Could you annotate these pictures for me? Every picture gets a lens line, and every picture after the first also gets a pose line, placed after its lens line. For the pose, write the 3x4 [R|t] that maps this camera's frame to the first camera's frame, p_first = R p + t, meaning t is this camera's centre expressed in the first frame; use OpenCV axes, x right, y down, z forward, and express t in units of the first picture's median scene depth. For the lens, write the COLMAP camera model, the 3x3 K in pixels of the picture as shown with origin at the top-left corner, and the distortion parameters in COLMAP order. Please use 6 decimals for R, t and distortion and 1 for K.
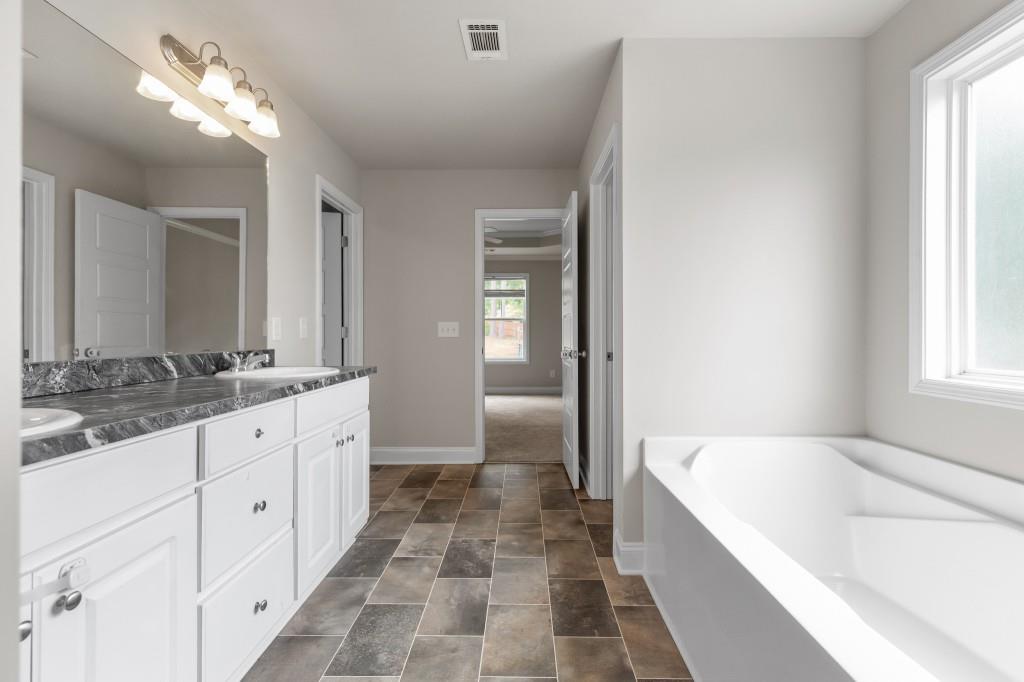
lens RADIAL K [[471.0, 0, 512.0], [0, 471.0, 341.0], [0, 0, 1]] dist [0.006756, 0.000241]
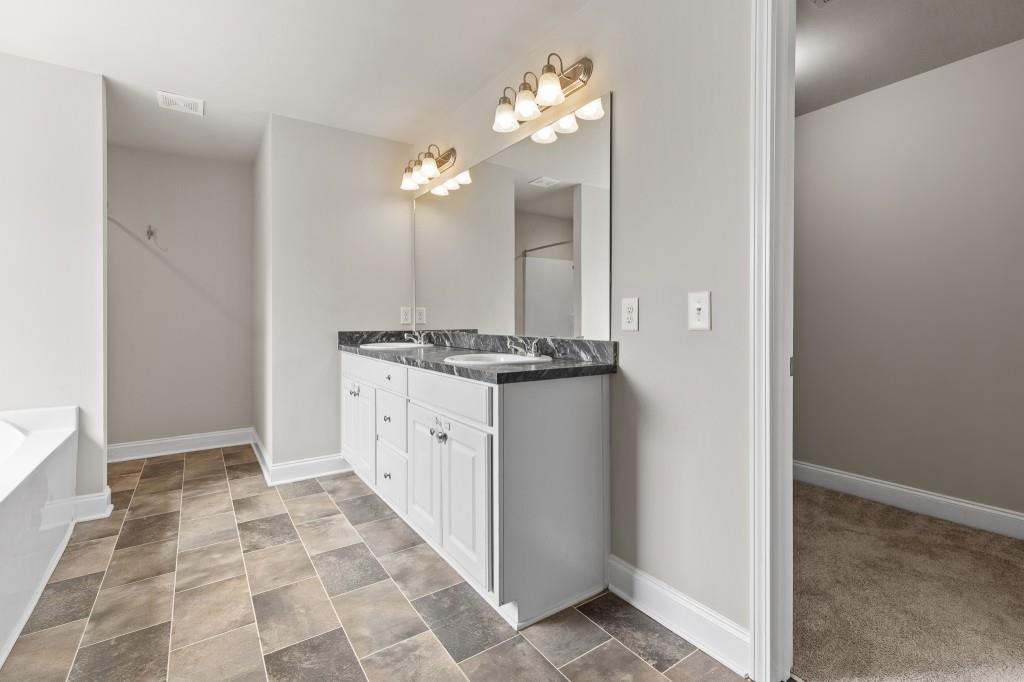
lens RADIAL K [[463.9, 0, 525.9], [0, 463.9, 346.0], [0, 0, 1]] dist [0.000398, 0.000059]
pose [[-0.801203, 0.035125, -0.597361, 0.049780], [-0.009120, 0.997443, 0.070883, -0.036293], [0.598324, 0.062240, -0.798834, 2.077774]]
